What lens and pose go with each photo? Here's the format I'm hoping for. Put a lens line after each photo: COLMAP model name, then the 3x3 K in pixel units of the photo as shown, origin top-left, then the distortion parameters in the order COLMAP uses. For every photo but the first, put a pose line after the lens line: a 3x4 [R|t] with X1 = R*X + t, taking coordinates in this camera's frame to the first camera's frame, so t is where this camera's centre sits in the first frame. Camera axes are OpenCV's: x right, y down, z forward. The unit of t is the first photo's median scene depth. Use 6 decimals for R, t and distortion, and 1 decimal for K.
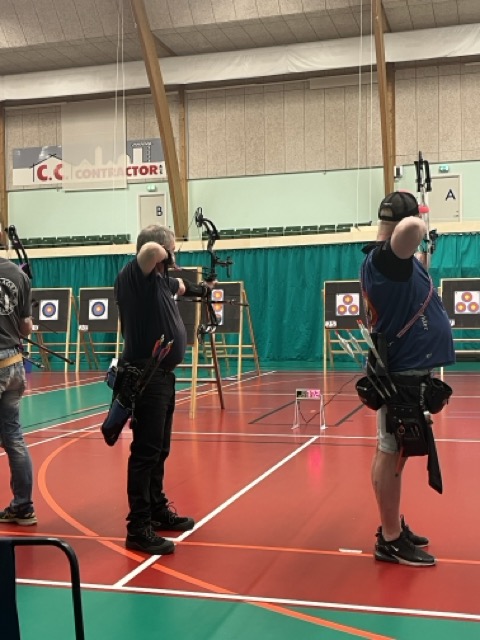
lens RADIAL K [[776.5, 0, 240.9], [0, 776.5, 322.9], [0, 0, 1]] dist [0.054068, 0.000000]
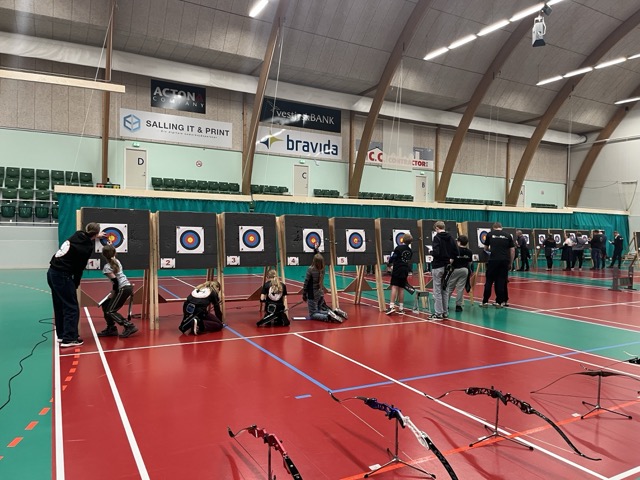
lens RADIAL K [[482.2, 0, 327.0], [0, 482.2, 239.7], [0, 0, 1]] dist [0.068074, -0.088187]
pose [[0.727703, 0.028031, 0.685319, -1.105347], [-0.020464, 0.999607, -0.019157, 0.019569], [-0.685587, -0.000084, 0.727991, 0.288000]]
